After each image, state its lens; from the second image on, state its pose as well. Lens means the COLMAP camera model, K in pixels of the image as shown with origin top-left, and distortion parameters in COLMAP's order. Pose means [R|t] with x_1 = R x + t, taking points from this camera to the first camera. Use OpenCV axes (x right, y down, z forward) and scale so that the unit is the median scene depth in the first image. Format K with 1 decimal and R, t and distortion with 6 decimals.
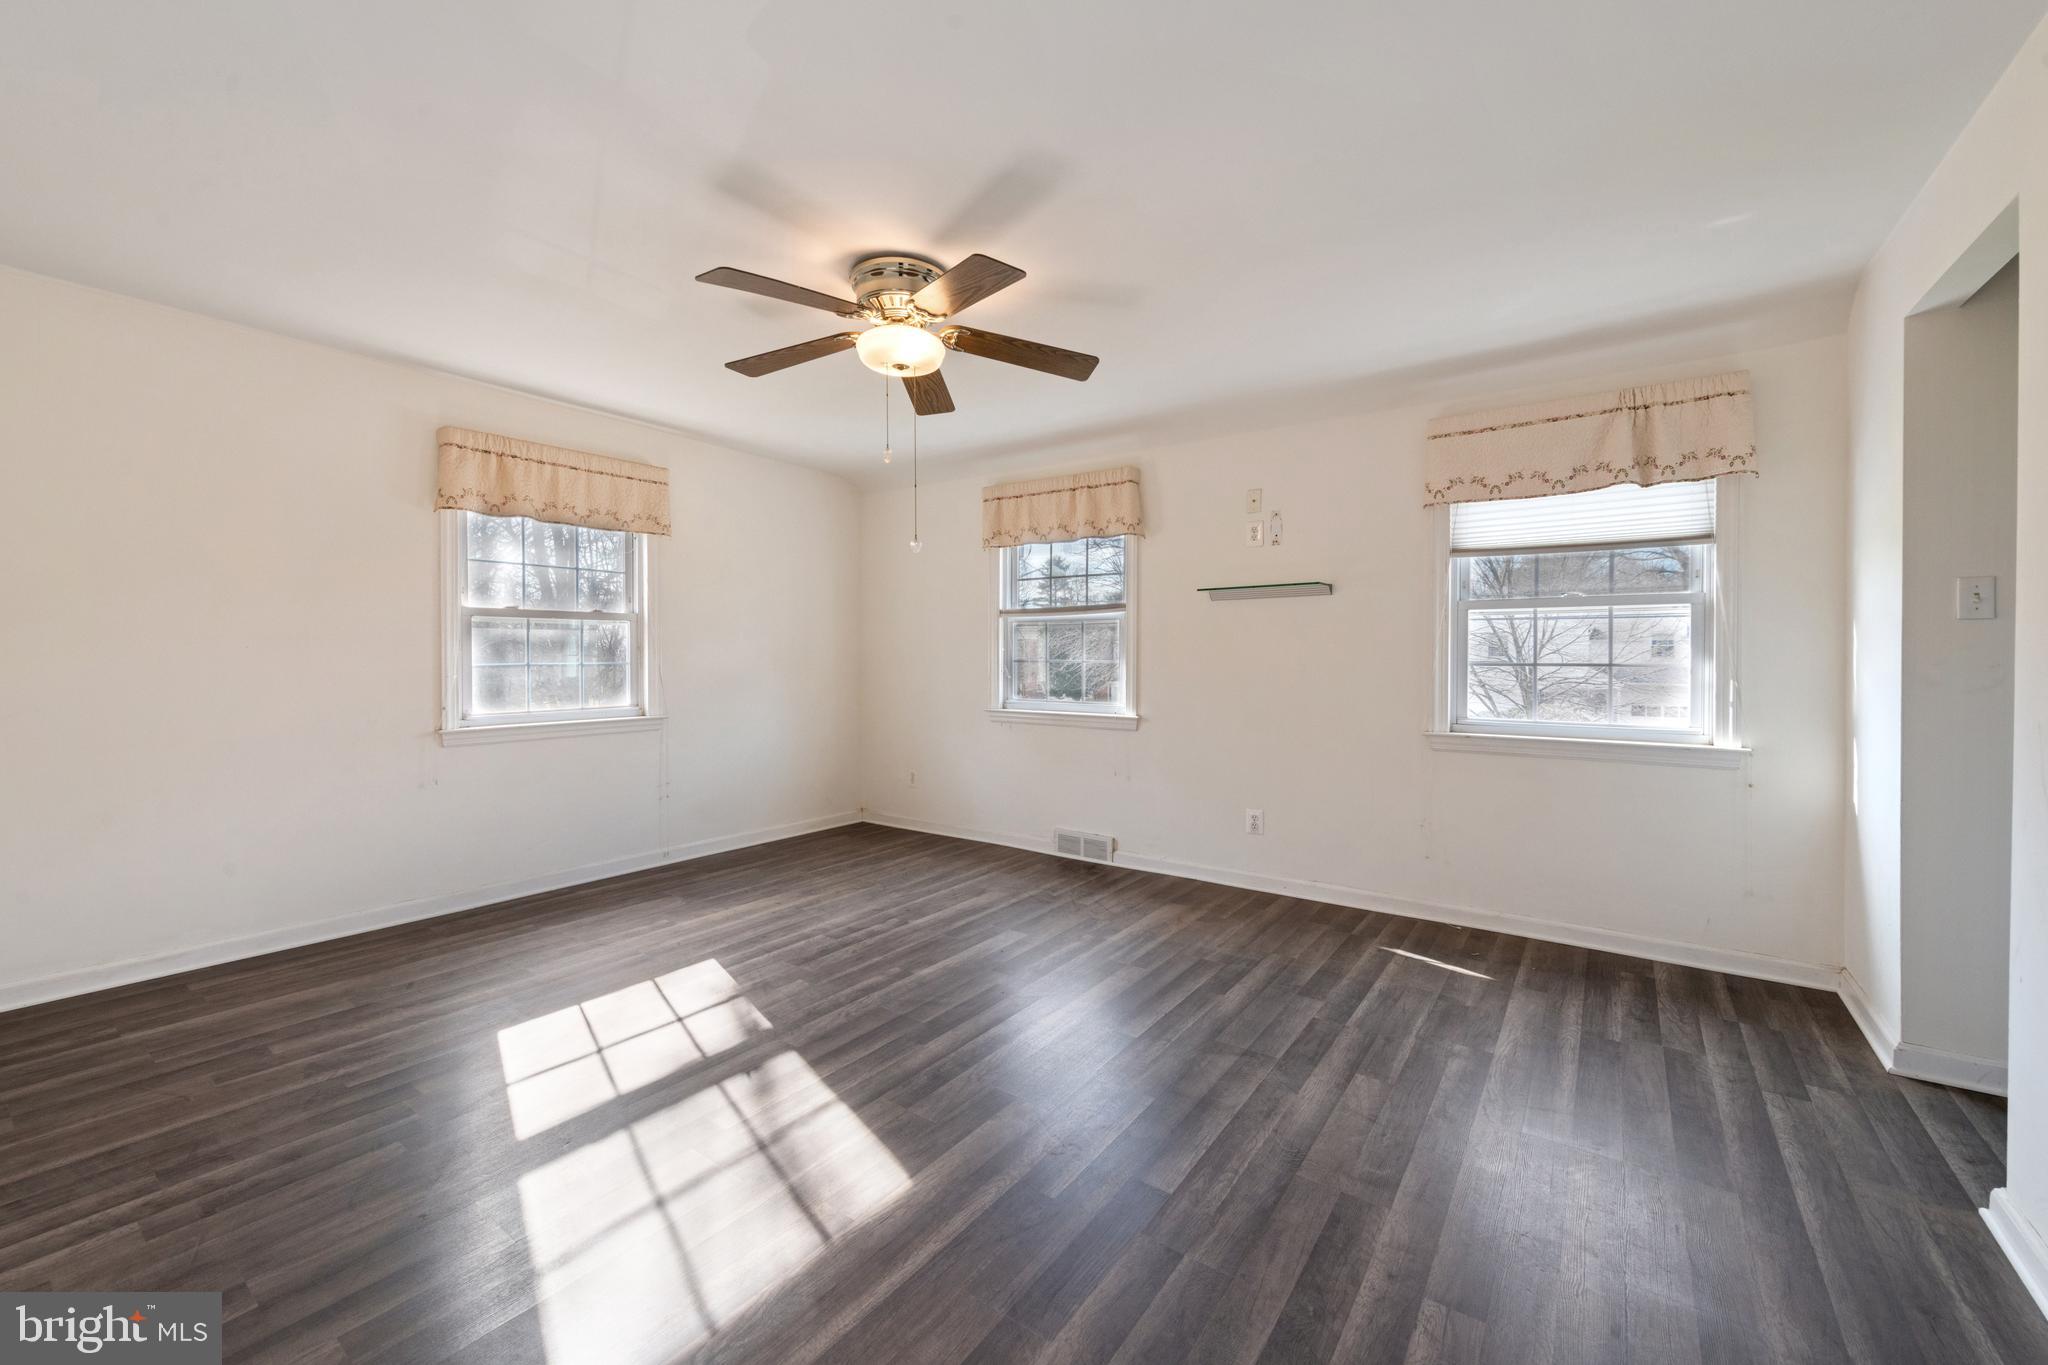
lens RADIAL K [[806.5, 0, 1019.6], [0, 806.5, 668.0], [0, 0, 1]] dist [0.015670, 0.000114]
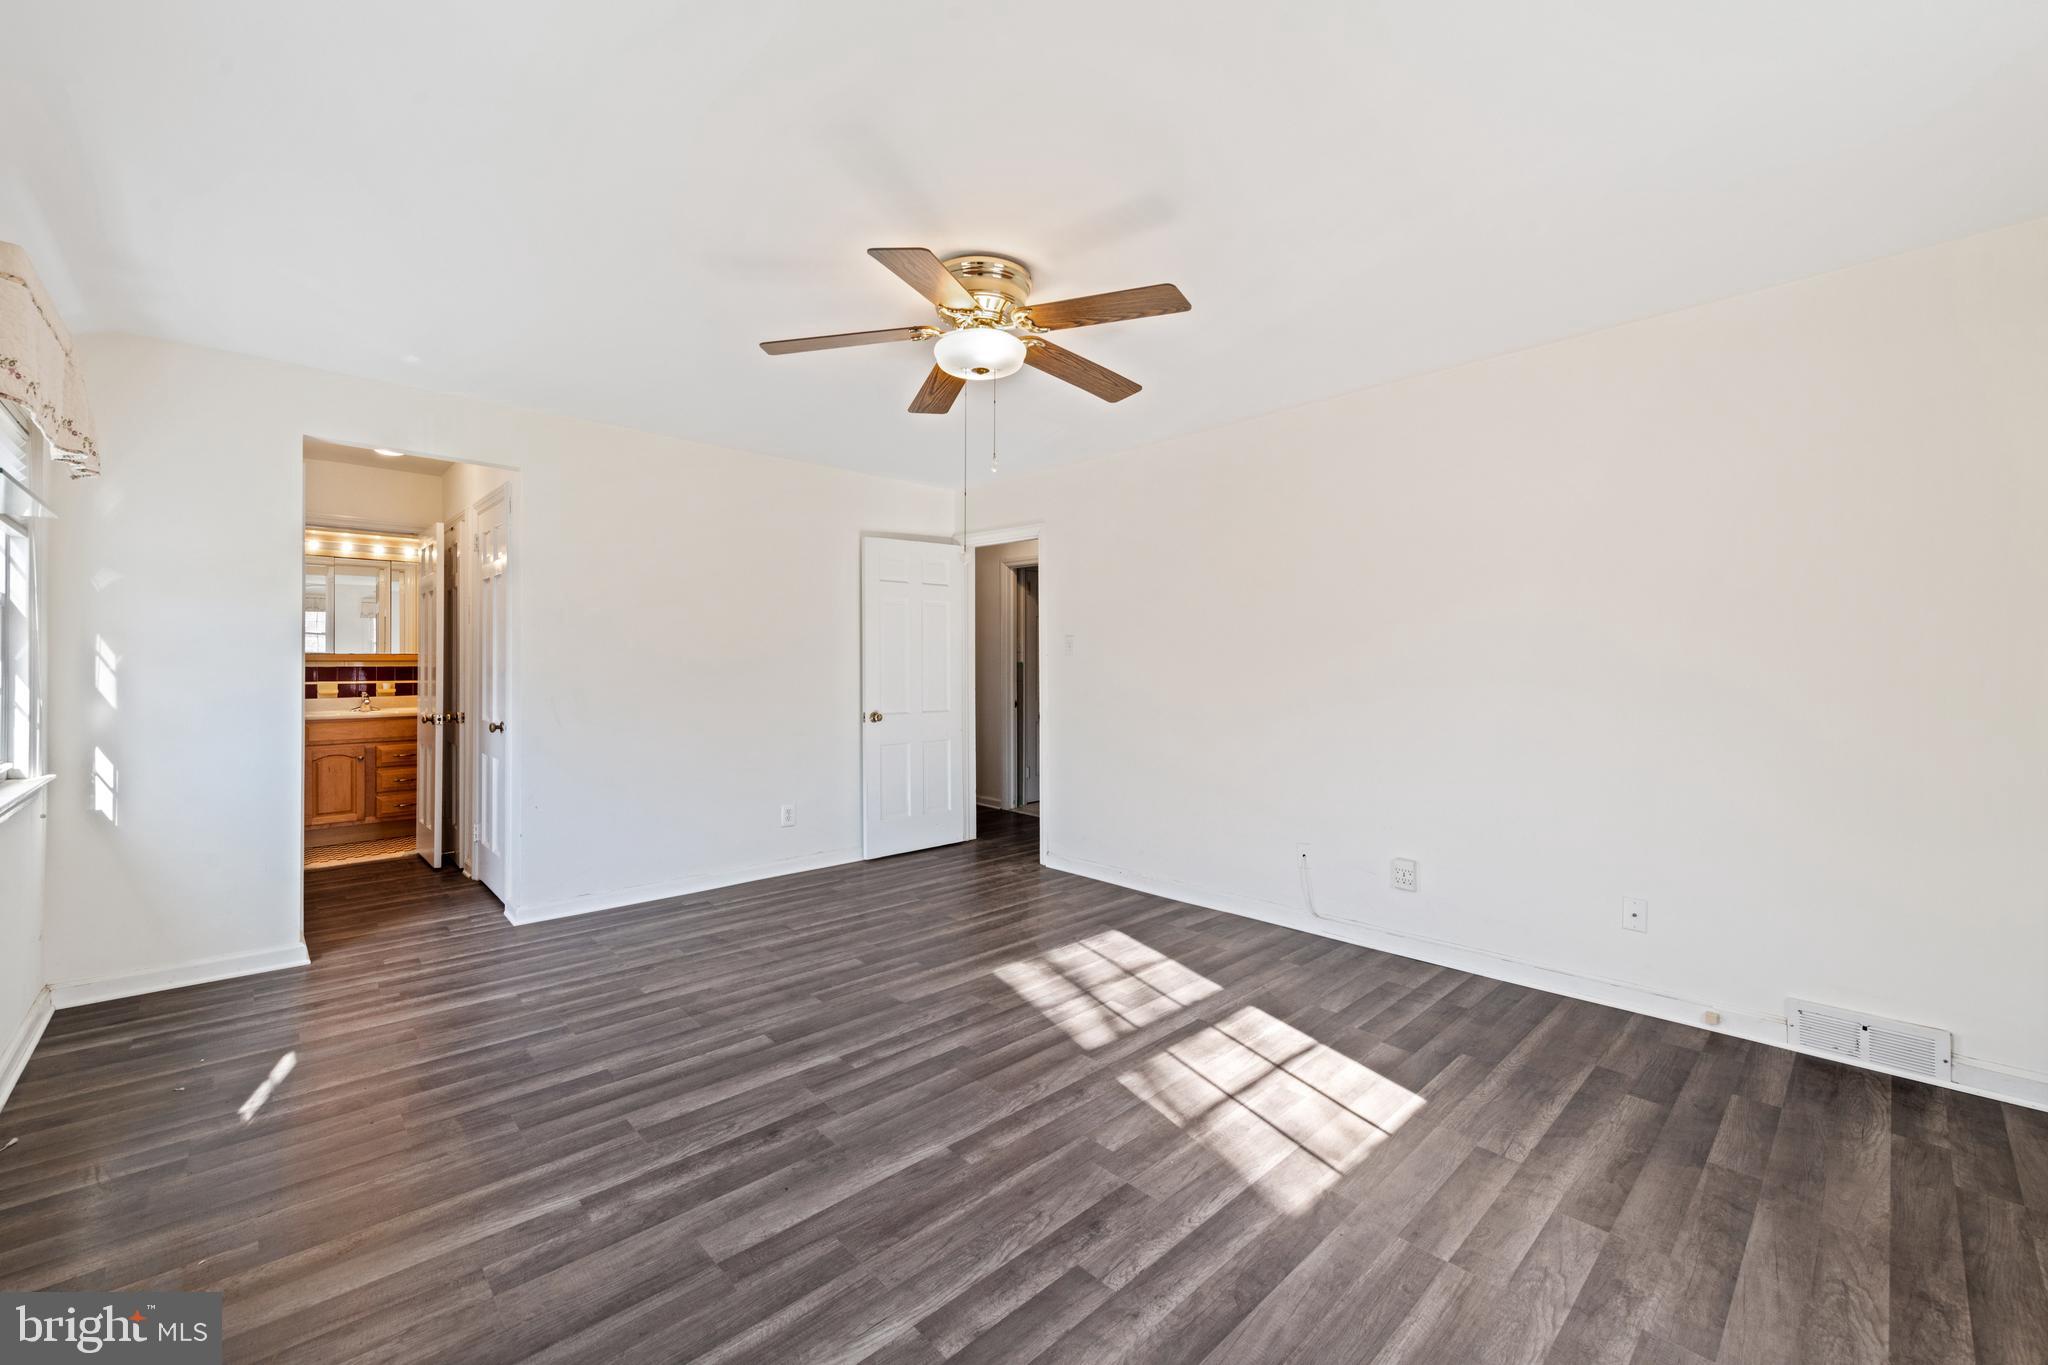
lens RADIAL K [[806.5, 0, 1019.6], [0, 806.5, 668.0], [0, 0, 1]] dist [0.015670, 0.000114]
pose [[-0.983412, -0.001753, 0.181376, -0.355716], [0.001042, 0.999882, 0.015314, -0.035690], [-0.181382, 0.015249, -0.983295, 1.879771]]
